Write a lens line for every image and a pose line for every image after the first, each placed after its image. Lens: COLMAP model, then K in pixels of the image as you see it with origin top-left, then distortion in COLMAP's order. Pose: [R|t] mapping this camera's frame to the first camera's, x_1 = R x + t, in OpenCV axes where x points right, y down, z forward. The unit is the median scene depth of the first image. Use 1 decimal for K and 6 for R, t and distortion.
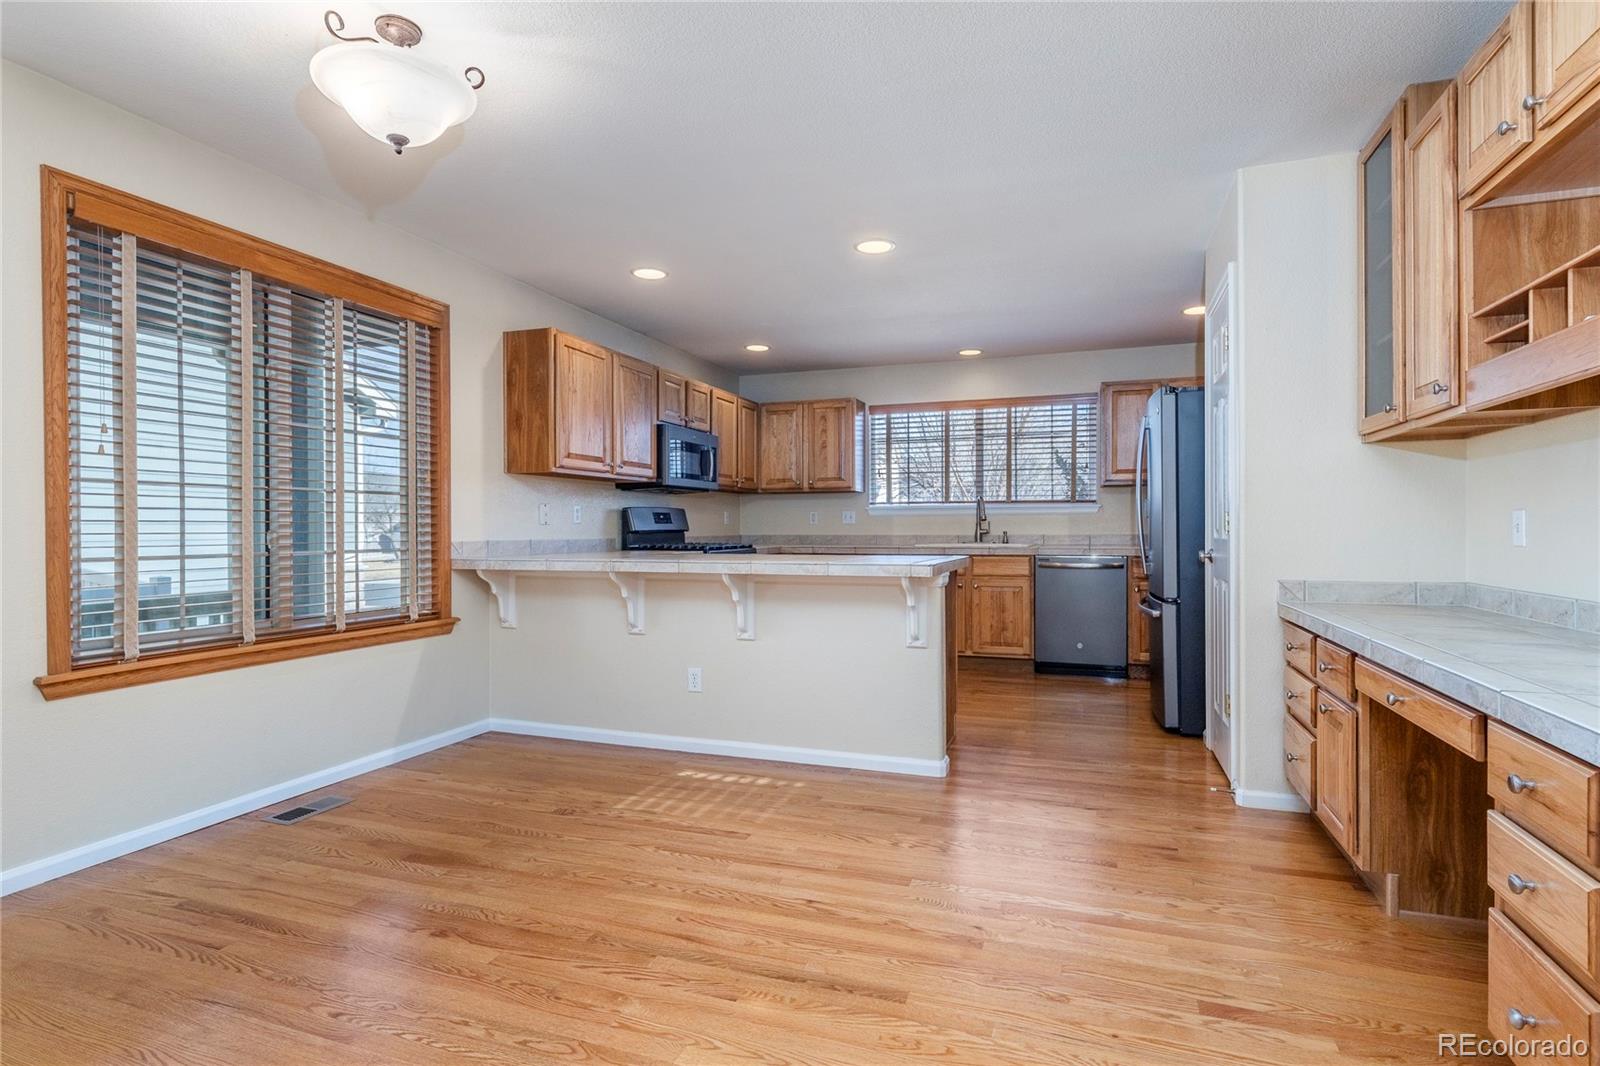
lens RADIAL K [[800.8, 0, 800.4], [0, 800.8, 529.4], [0, 0, 1]] dist [0.000446, -0.000719]
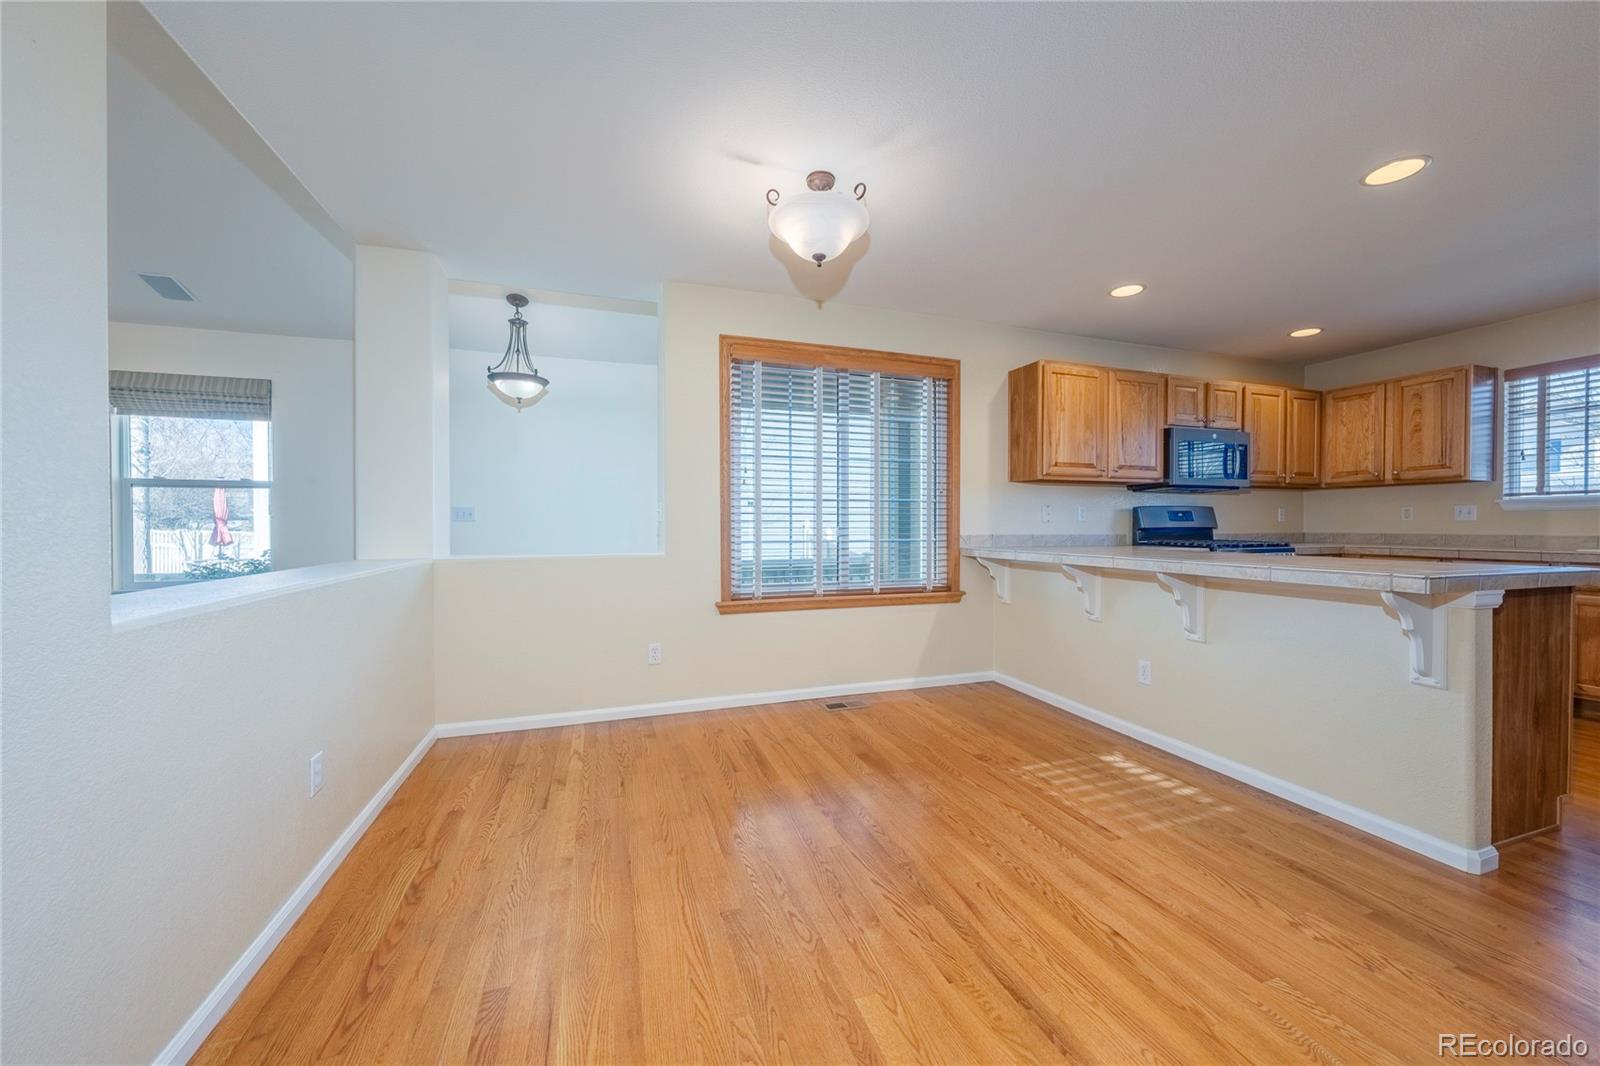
lens RADIAL K [[588.6, 0, 802.4], [0, 588.6, 531.7], [0, 0, 1]] dist [-0.003803, -0.000314]
pose [[0.625570, 0.010983, -0.780091, 0.212382], [-0.002941, 0.999927, 0.011719, -0.001691], [0.780163, -0.005037, 0.625556, 0.209084]]
